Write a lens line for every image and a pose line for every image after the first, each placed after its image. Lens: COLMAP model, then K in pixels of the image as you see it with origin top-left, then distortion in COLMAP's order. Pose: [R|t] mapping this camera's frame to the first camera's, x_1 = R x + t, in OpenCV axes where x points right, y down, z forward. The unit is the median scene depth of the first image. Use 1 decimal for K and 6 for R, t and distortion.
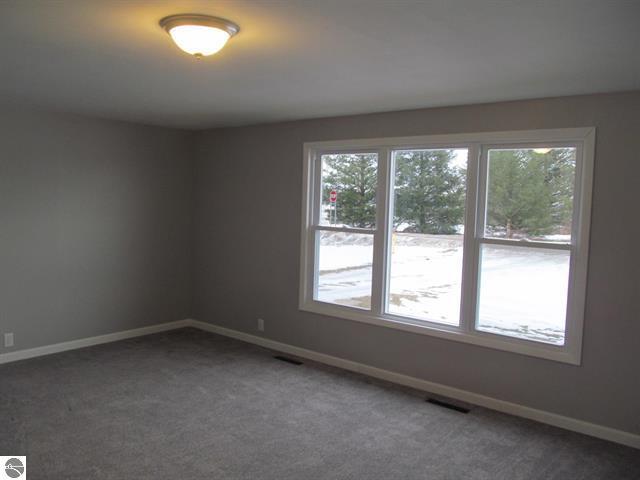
lens RADIAL K [[535.8, 0, 318.2], [0, 535.8, 239.0], [0, 0, 1]] dist [-0.067456, 0.055199]
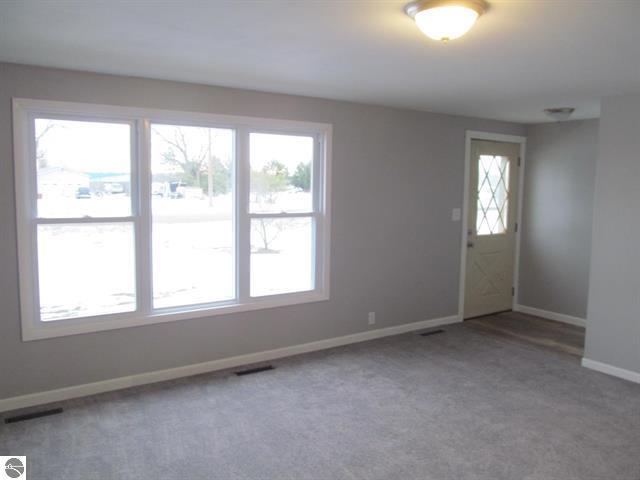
lens RADIAL K [[535.8, 0, 318.0], [0, 535.8, 237.5], [0, 0, 1]] dist [-0.067456, 0.055199]
pose [[0.276965, -0.128251, 0.952283, -0.678452], [0.062325, 0.991363, 0.115387, -0.068467], [-0.958857, 0.027392, 0.282566, 0.527520]]
